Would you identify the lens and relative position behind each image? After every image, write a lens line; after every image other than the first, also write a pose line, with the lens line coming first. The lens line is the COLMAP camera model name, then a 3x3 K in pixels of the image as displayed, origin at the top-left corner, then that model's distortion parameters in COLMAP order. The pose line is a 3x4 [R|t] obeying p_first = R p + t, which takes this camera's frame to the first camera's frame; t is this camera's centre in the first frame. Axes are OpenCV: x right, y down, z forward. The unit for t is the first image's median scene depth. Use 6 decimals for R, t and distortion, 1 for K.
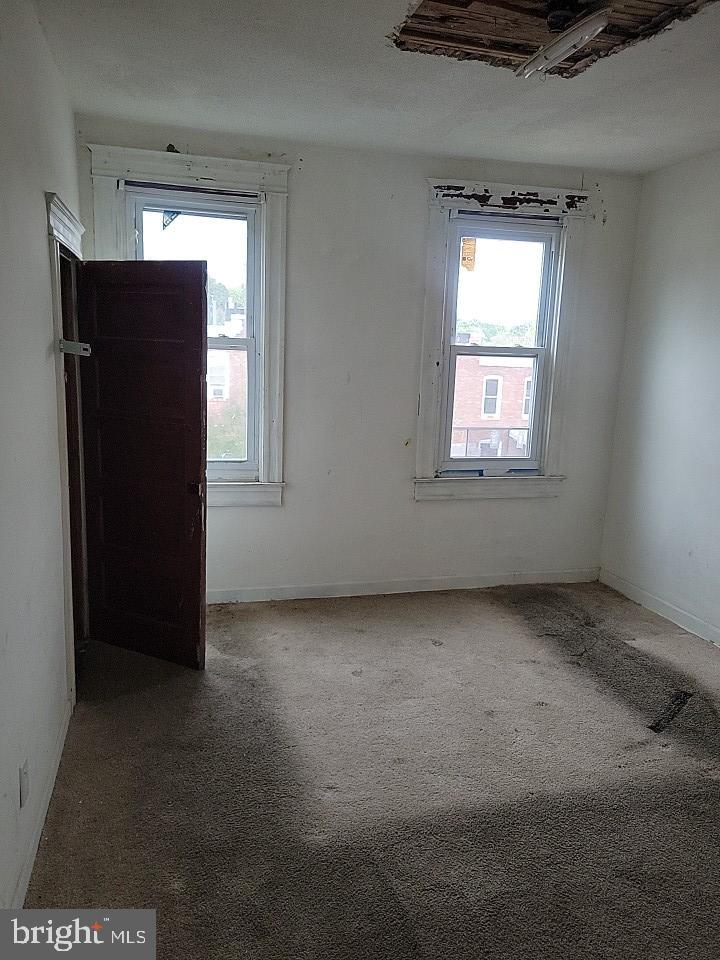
lens RADIAL K [[689.7, 0, 361.1], [0, 689.7, 486.3], [0, 0, 1]] dist [0.044456, -0.044569]
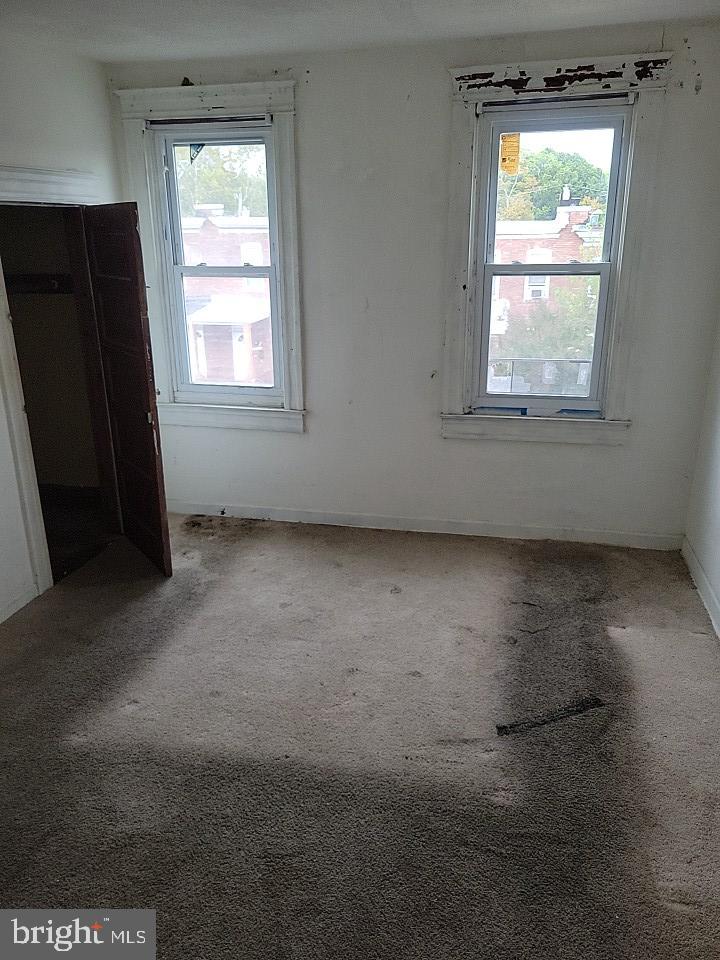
lens RADIAL K [[689.7, 0, 361.1], [0, 689.7, 486.3], [0, 0, 1]] dist [0.044456, -0.044569]
pose [[0.888860, 0.113110, -0.443997, 0.429064], [-0.046898, 0.986420, 0.157407, -0.061223], [0.455771, -0.119090, 0.882094, 0.121589]]
